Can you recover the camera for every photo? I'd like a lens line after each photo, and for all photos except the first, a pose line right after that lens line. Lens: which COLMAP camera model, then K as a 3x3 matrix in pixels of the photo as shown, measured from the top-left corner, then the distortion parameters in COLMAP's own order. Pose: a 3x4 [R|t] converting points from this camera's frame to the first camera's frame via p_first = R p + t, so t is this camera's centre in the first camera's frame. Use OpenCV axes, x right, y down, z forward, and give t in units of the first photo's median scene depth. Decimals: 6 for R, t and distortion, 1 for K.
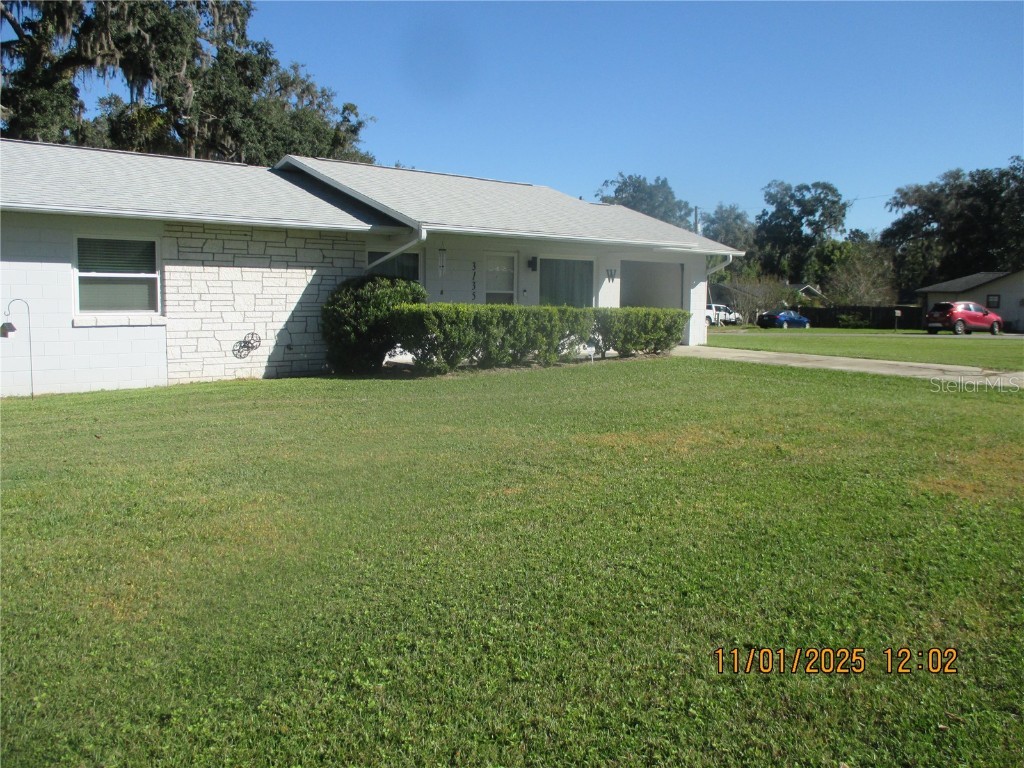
lens RADIAL K [[858.5, 0, 514.5], [0, 858.5, 378.1], [0, 0, 1]] dist [-0.012474, -0.015108]
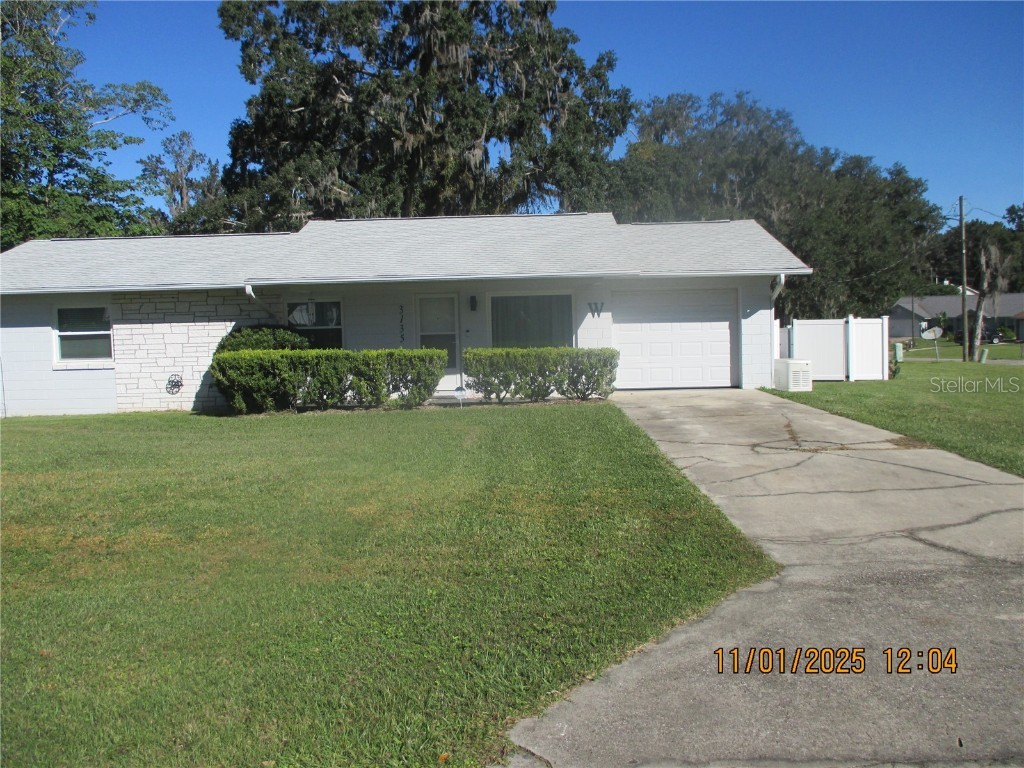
lens RADIAL K [[858.5, 0, 514.5], [0, 858.5, 378.1], [0, 0, 1]] dist [-0.012474, -0.015108]
pose [[0.750072, 0.013300, -0.661222, 0.889537], [-0.031745, 0.999369, -0.015909, -0.042157], [0.660594, 0.032924, 0.750021, 0.375028]]
